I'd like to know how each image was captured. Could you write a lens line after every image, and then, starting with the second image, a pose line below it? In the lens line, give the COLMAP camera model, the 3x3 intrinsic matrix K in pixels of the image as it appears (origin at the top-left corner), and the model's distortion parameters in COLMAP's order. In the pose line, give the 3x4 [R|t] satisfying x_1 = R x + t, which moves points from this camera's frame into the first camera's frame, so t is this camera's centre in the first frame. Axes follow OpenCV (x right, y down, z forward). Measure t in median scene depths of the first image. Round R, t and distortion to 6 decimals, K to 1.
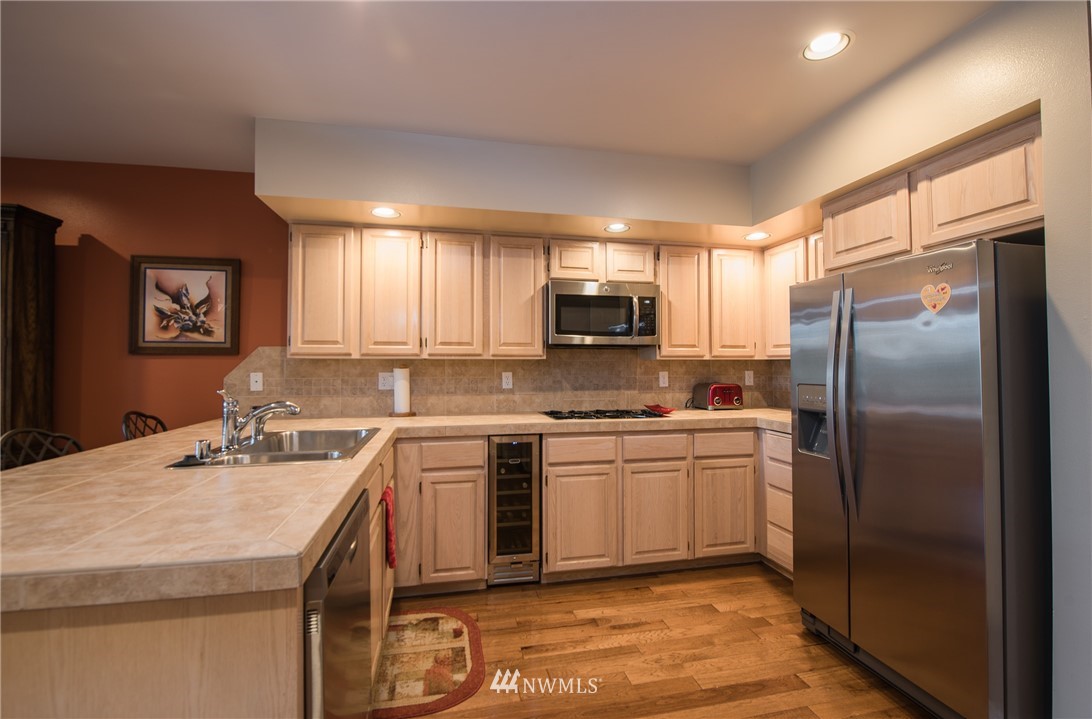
lens RADIAL K [[457.9, 0, 542.1], [0, 457.9, 354.9], [0, 0, 1]] dist [-0.015240, -0.001958]
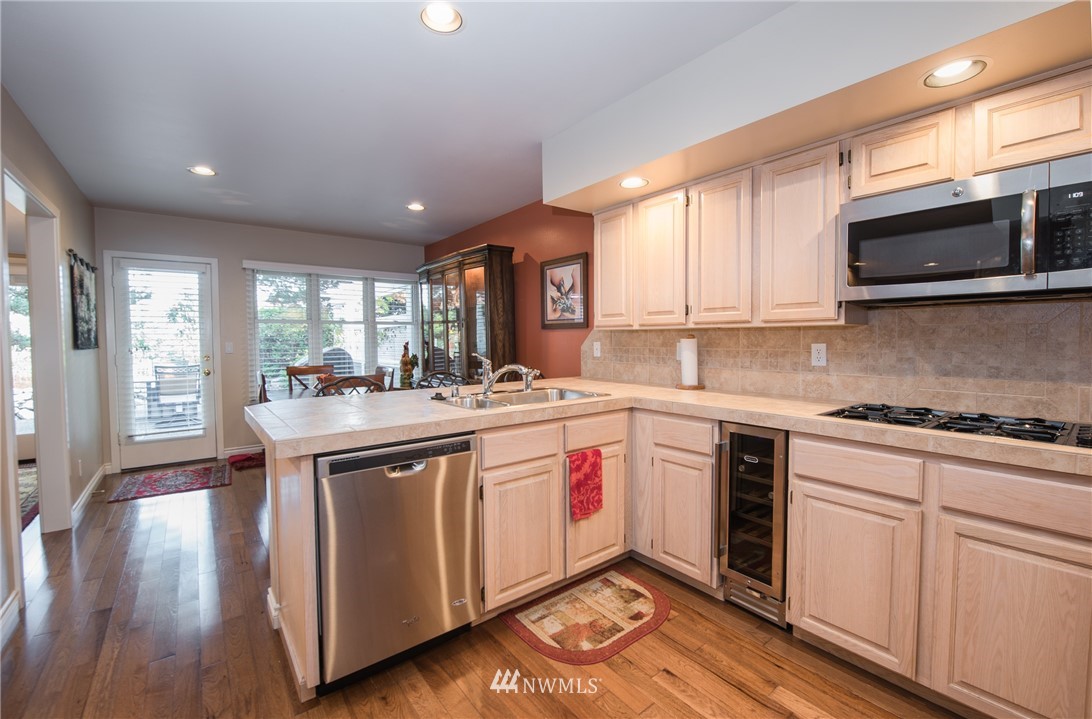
lens RADIAL K [[457.9, 0, 546.6], [0, 457.9, 356.9], [0, 0, 1]] dist [-0.015240, -0.001958]
pose [[0.434709, 0.035131, -0.899886, 0.447007], [0.026558, 0.998304, 0.051803, 0.011464], [0.900180, -0.046418, 0.433038, 0.346598]]
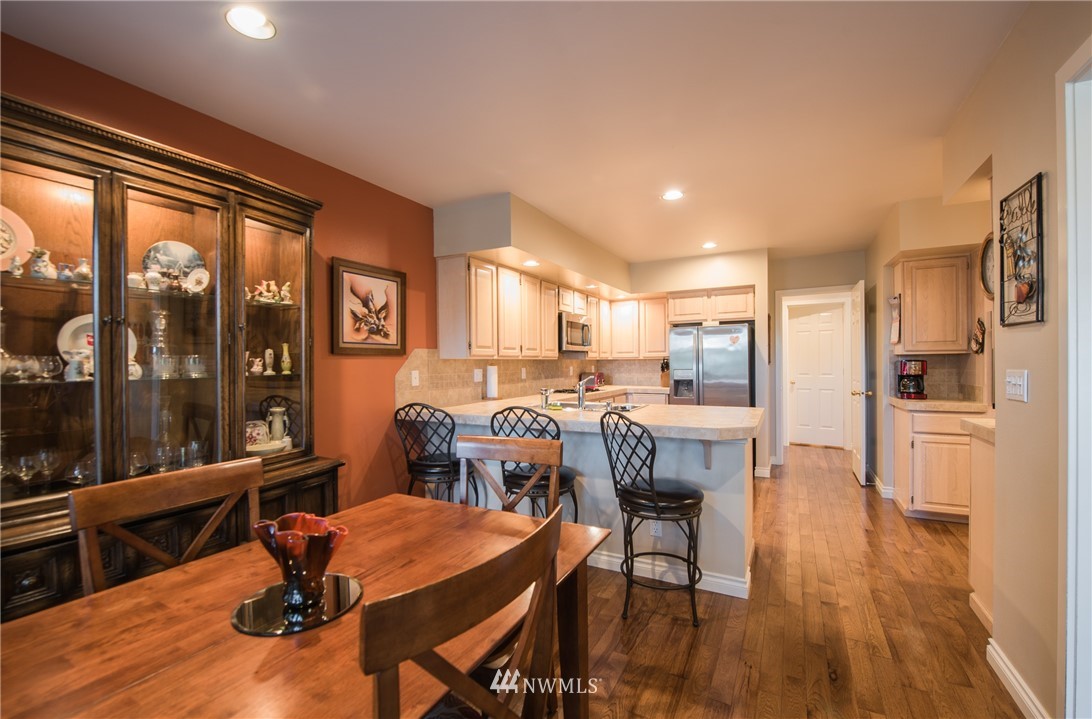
lens RADIAL K [[457.9, 0, 550.3], [0, 457.9, 362.2], [0, 0, 1]] dist [-0.015240, -0.001958]
pose [[0.645726, -0.004089, 0.763559, -1.351463], [-0.010481, 0.999844, 0.014218, -0.003583], [-0.763498, -0.017183, 0.645582, -0.041105]]
